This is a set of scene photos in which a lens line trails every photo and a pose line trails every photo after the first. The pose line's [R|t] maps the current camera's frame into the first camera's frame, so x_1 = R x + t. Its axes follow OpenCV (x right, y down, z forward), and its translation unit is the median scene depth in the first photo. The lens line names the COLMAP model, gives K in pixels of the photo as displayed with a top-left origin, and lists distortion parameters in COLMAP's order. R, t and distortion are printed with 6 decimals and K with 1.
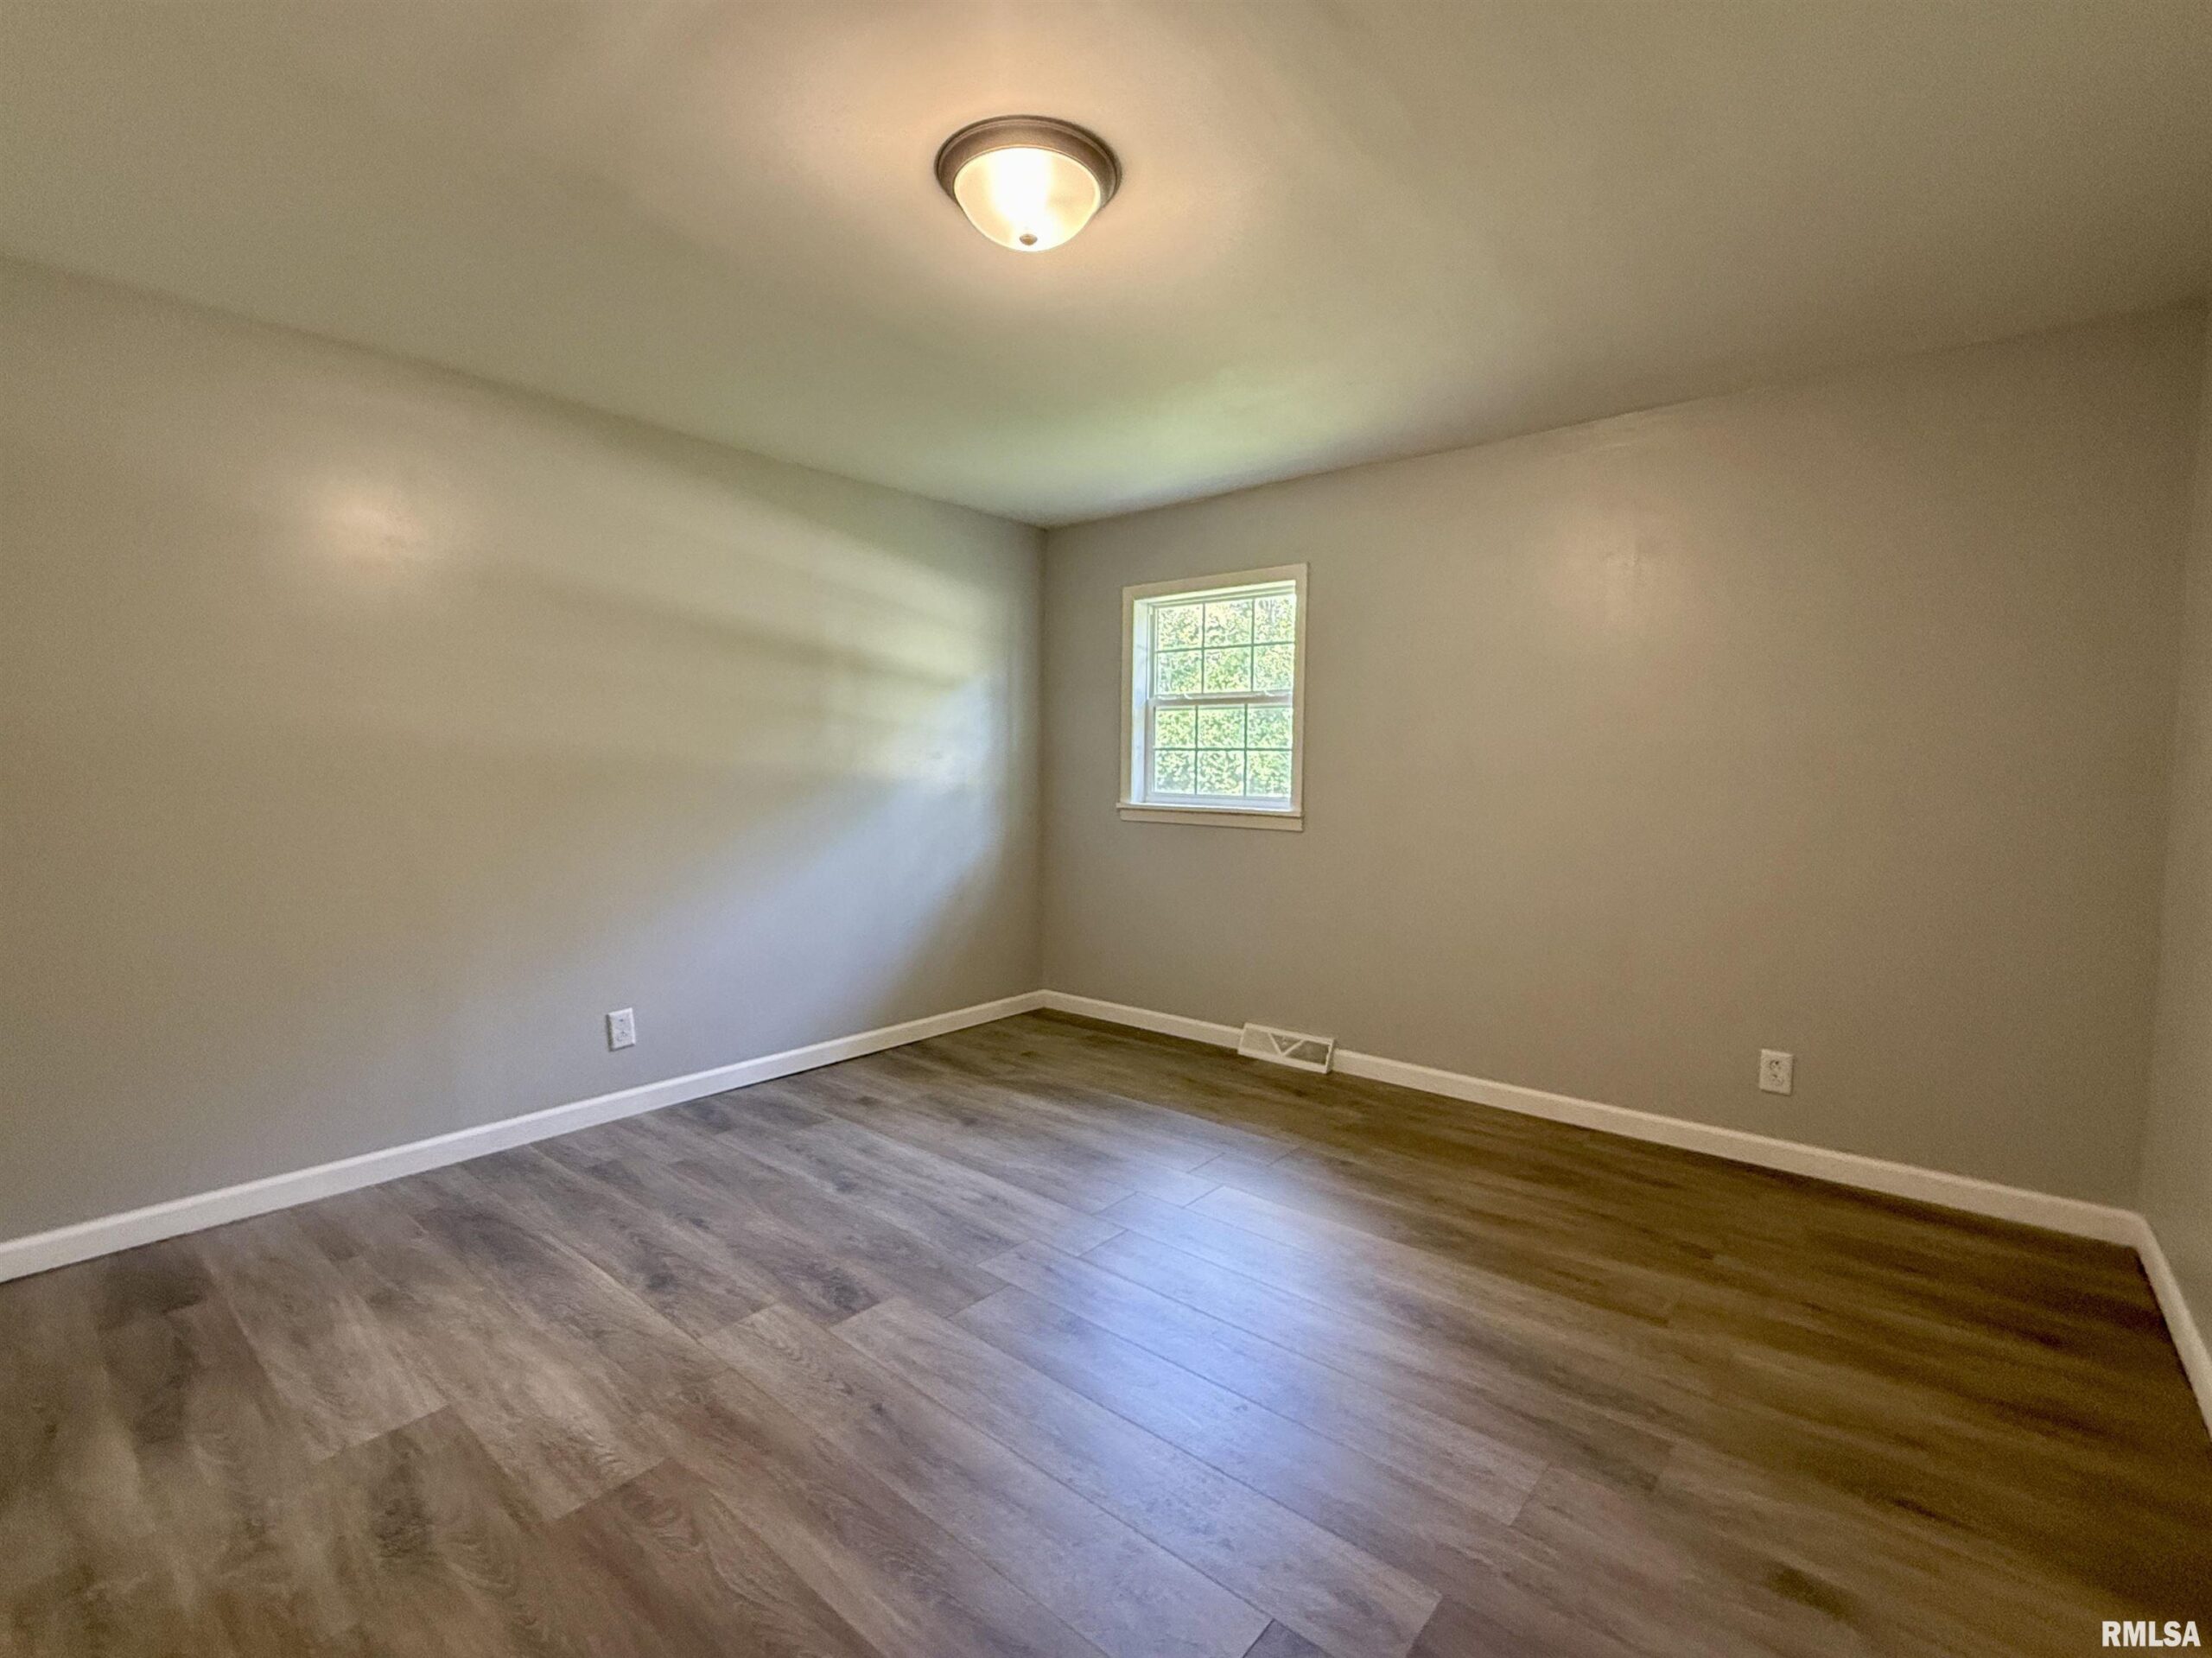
lens RADIAL K [[985.2, 0, 1125.3], [0, 985.2, 830.4], [0, 0, 1]] dist [0.002588, -0.000078]
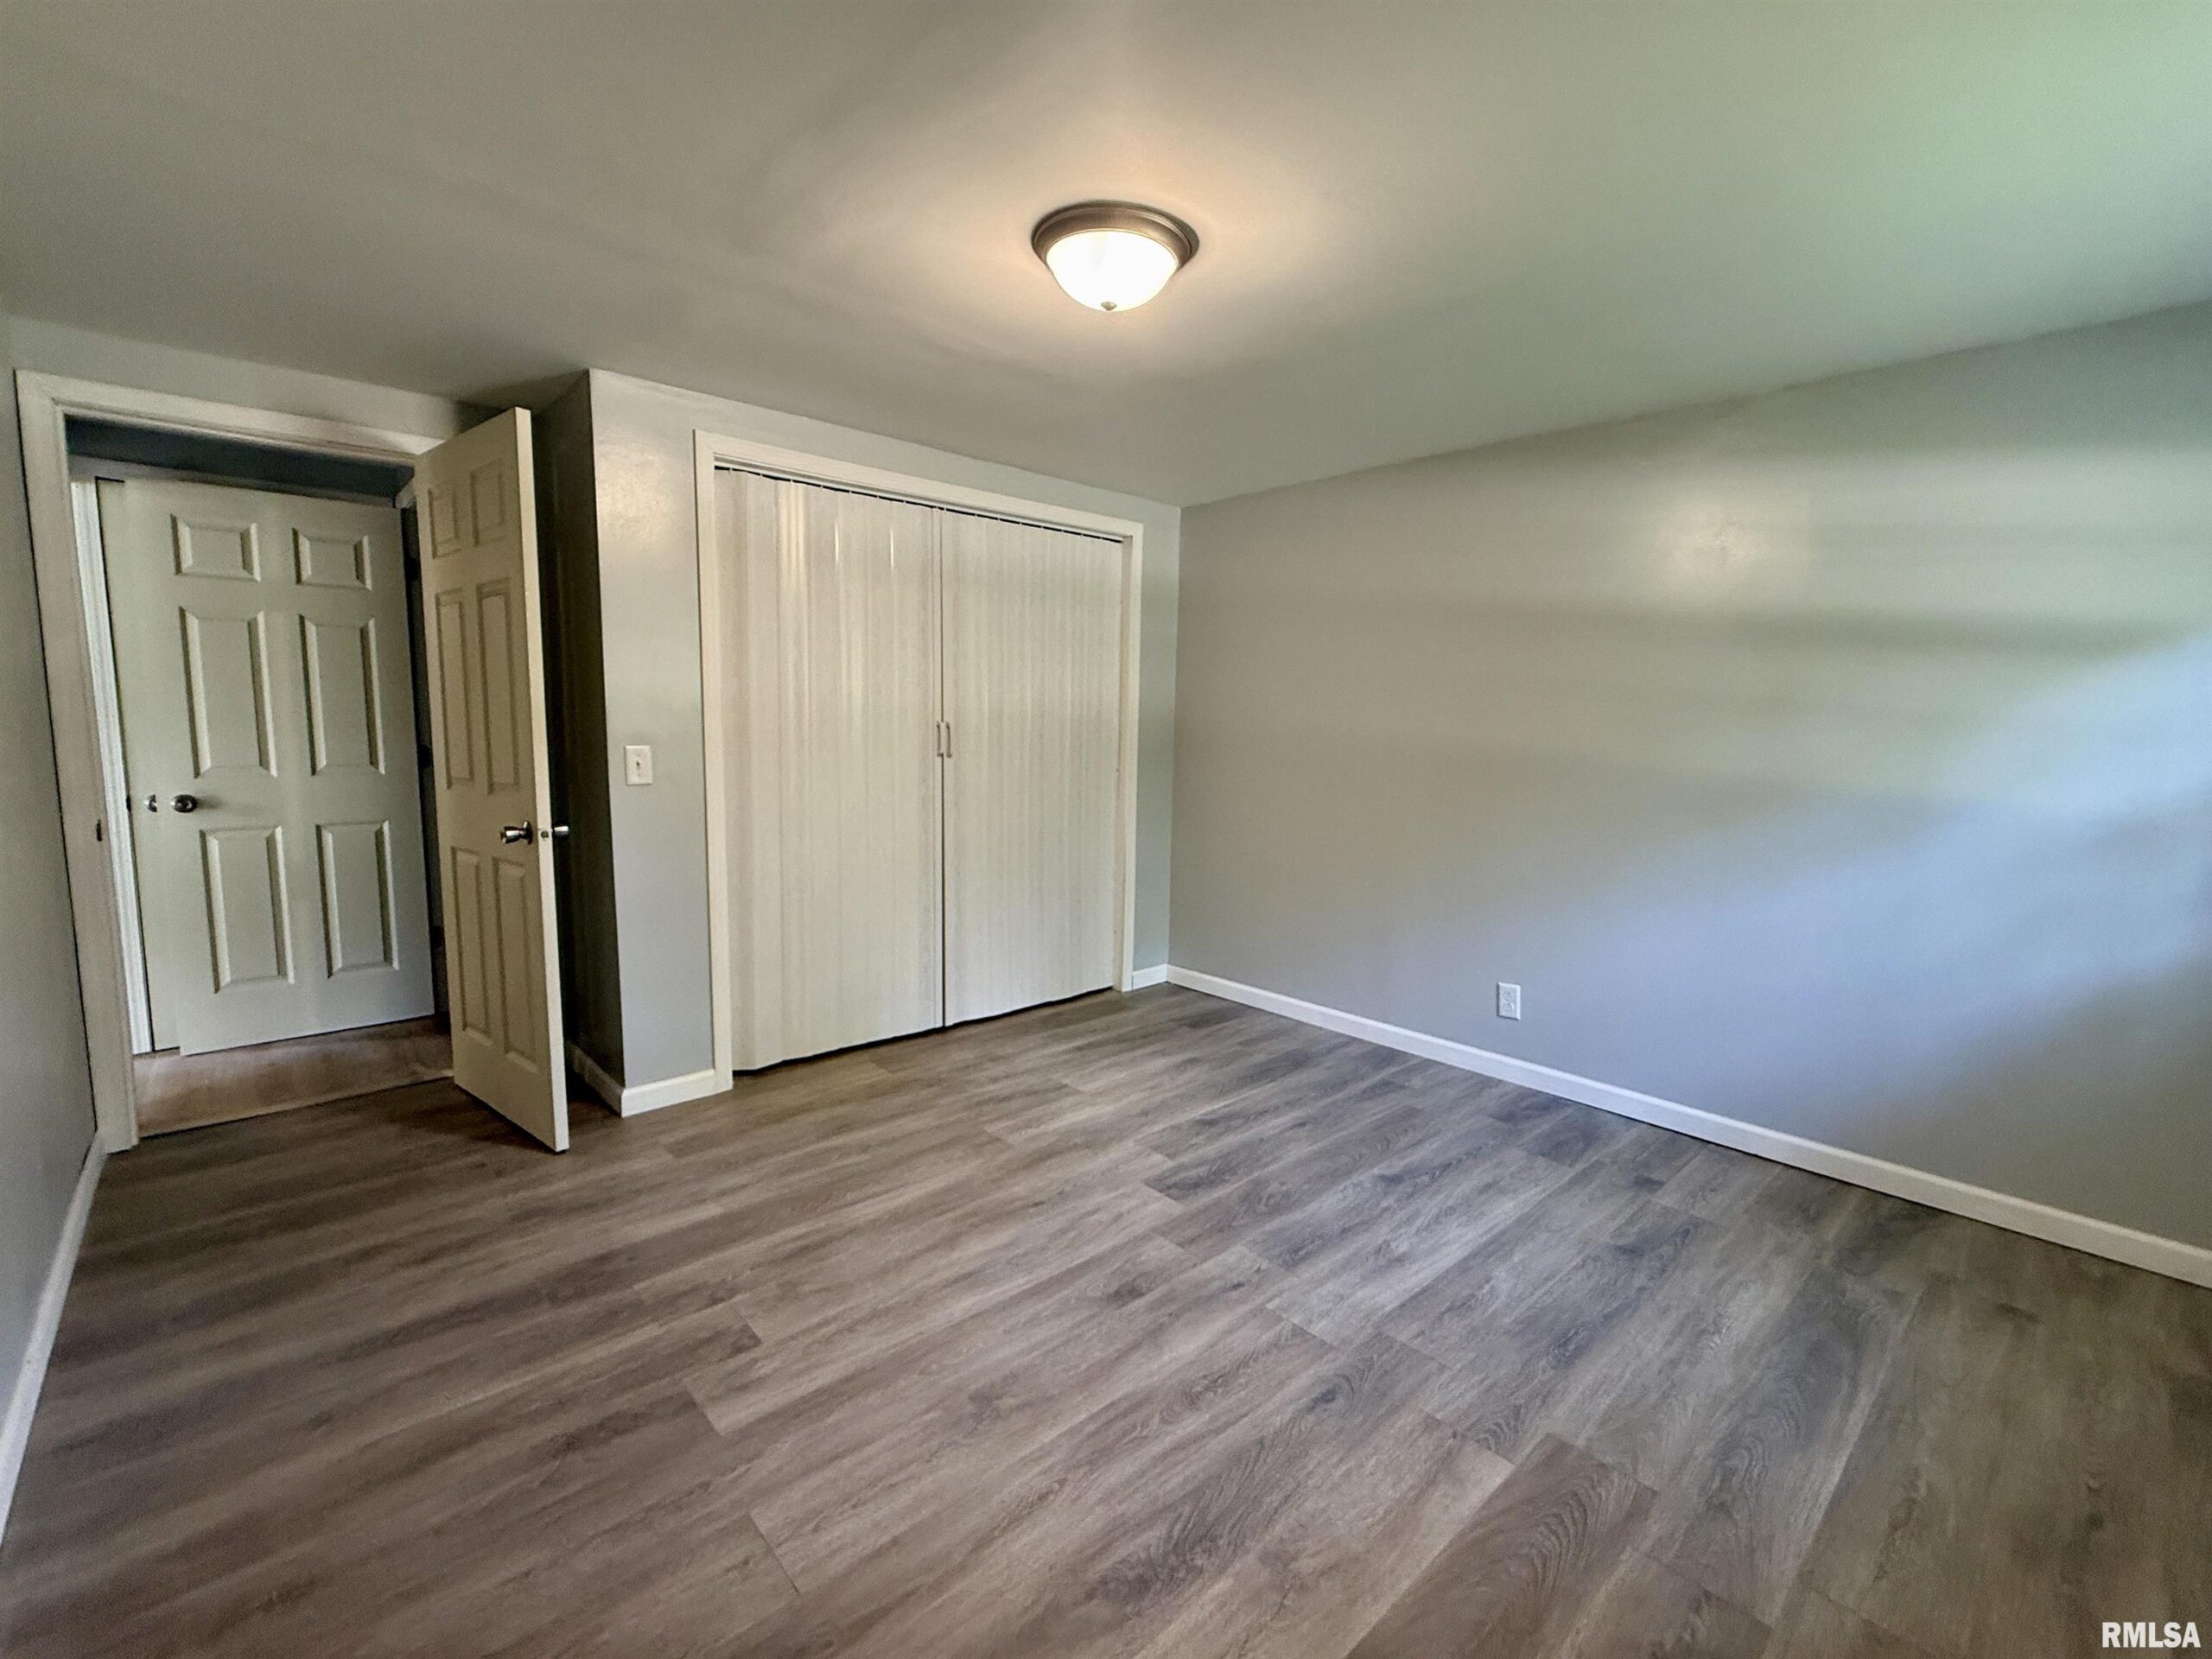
lens RADIAL K [[985.2, 0, 1124.3], [0, 985.2, 831.6], [0, 0, 1]] dist [0.002588, -0.000078]
pose [[-0.129951, 0.104800, -0.985966, 0.754286], [-0.088280, 0.989226, 0.116782, -0.094133], [0.987583, 0.102217, -0.119299, 0.843519]]
